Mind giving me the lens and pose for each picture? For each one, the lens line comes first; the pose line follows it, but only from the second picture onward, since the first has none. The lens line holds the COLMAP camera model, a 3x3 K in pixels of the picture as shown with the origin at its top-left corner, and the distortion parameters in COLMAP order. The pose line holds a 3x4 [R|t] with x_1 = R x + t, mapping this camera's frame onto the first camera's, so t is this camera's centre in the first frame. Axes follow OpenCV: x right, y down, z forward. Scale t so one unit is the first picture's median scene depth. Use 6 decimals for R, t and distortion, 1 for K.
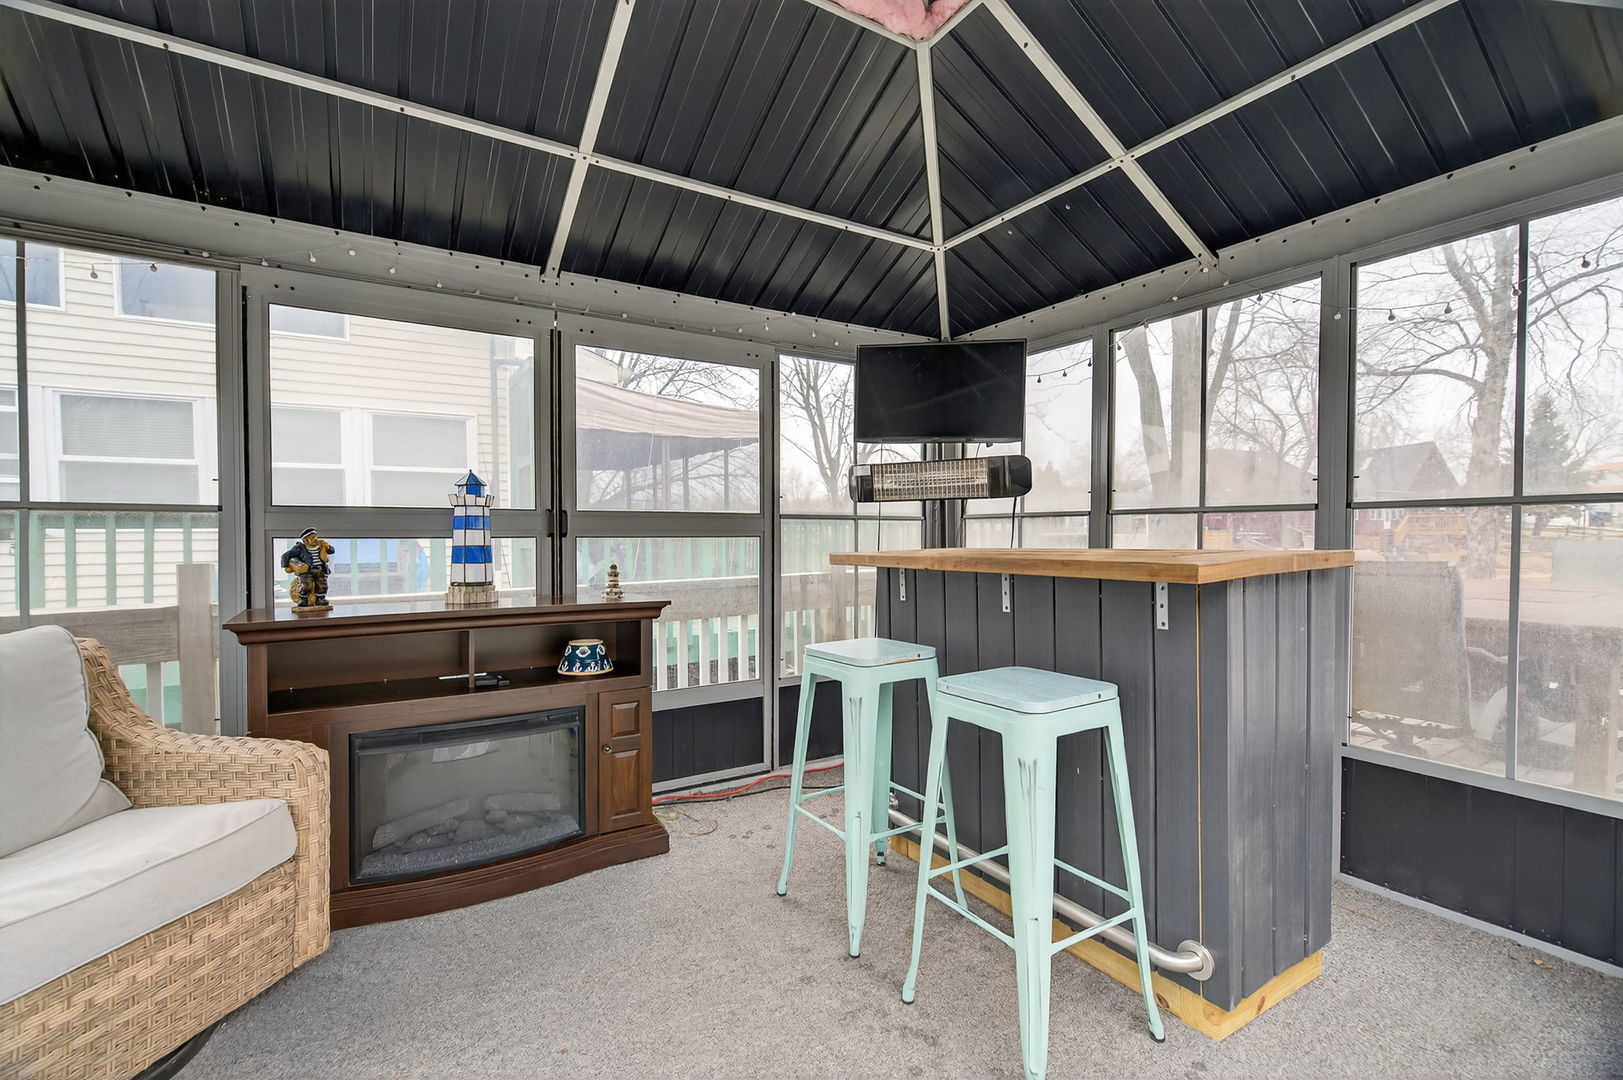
lens RADIAL K [[724.3, 0, 803.1], [0, 724.3, 551.4], [0, 0, 1]] dist [0.000494, 0.000028]
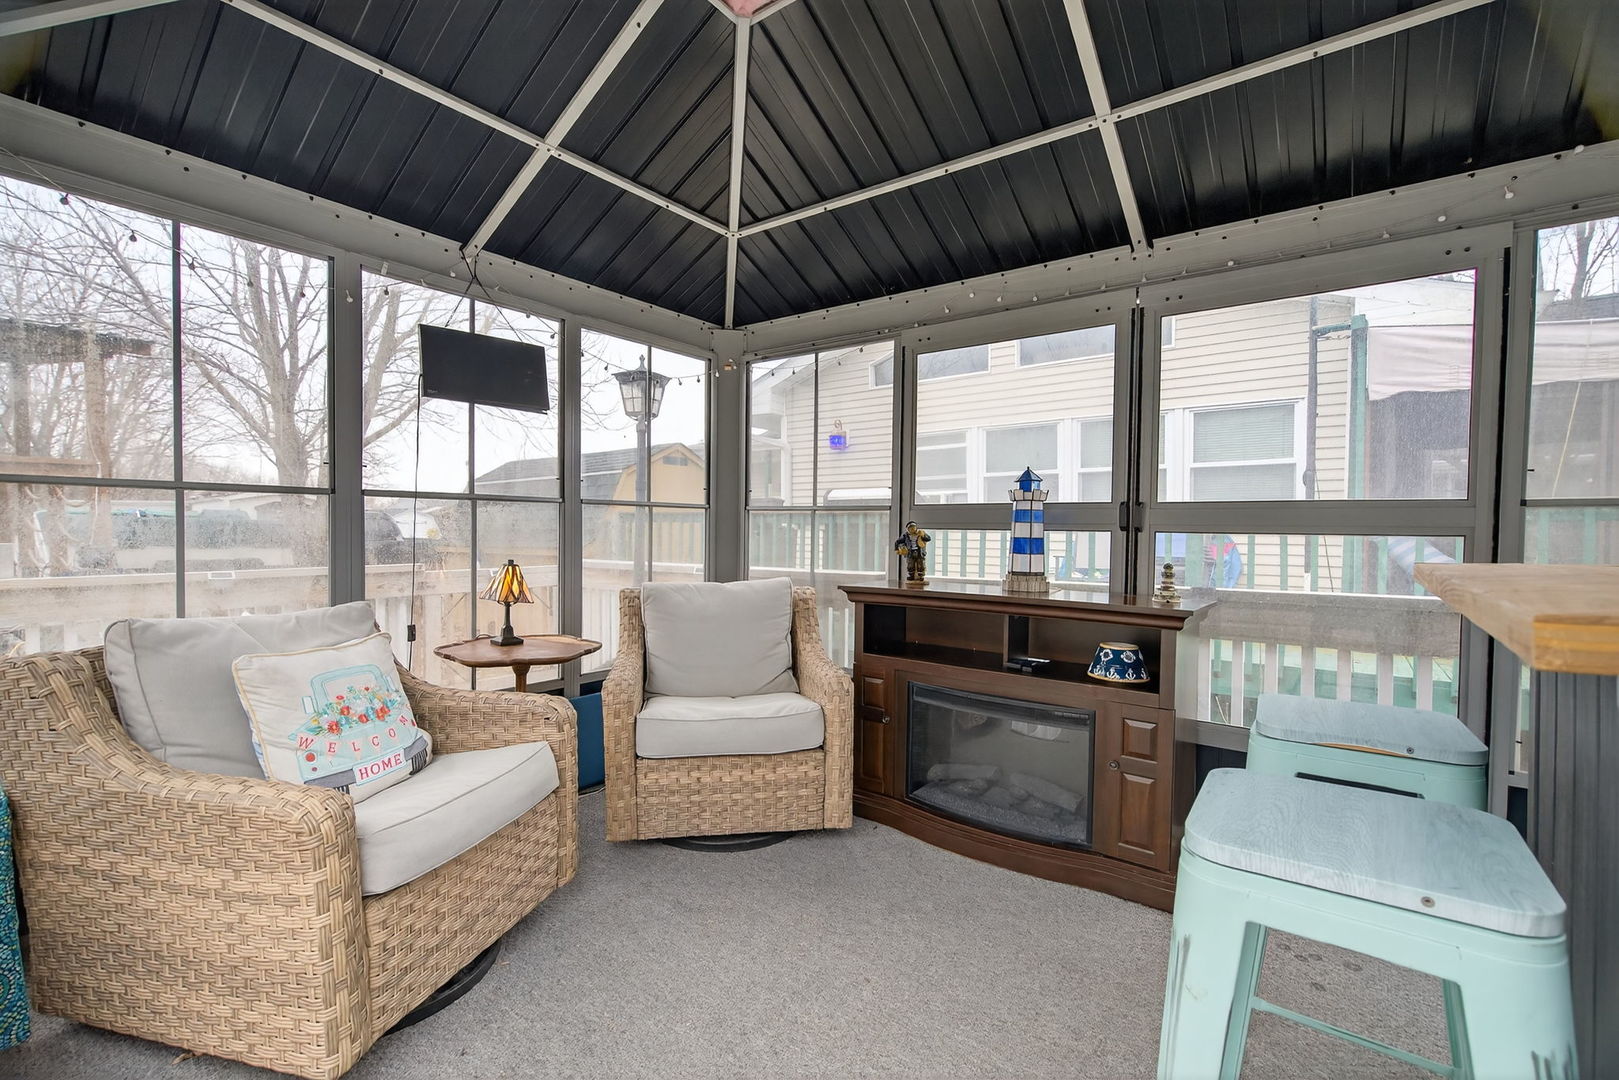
lens RADIAL K [[722.6, 0, 801.2], [0, 722.6, 551.3], [0, 0, 1]] dist [0.000494, 0.000028]
pose [[0.360971, 0.038661, -0.931775, 0.415662], [-0.035206, 0.998993, 0.027811, -0.005961], [0.931912, 0.022765, 0.361969, 0.300406]]
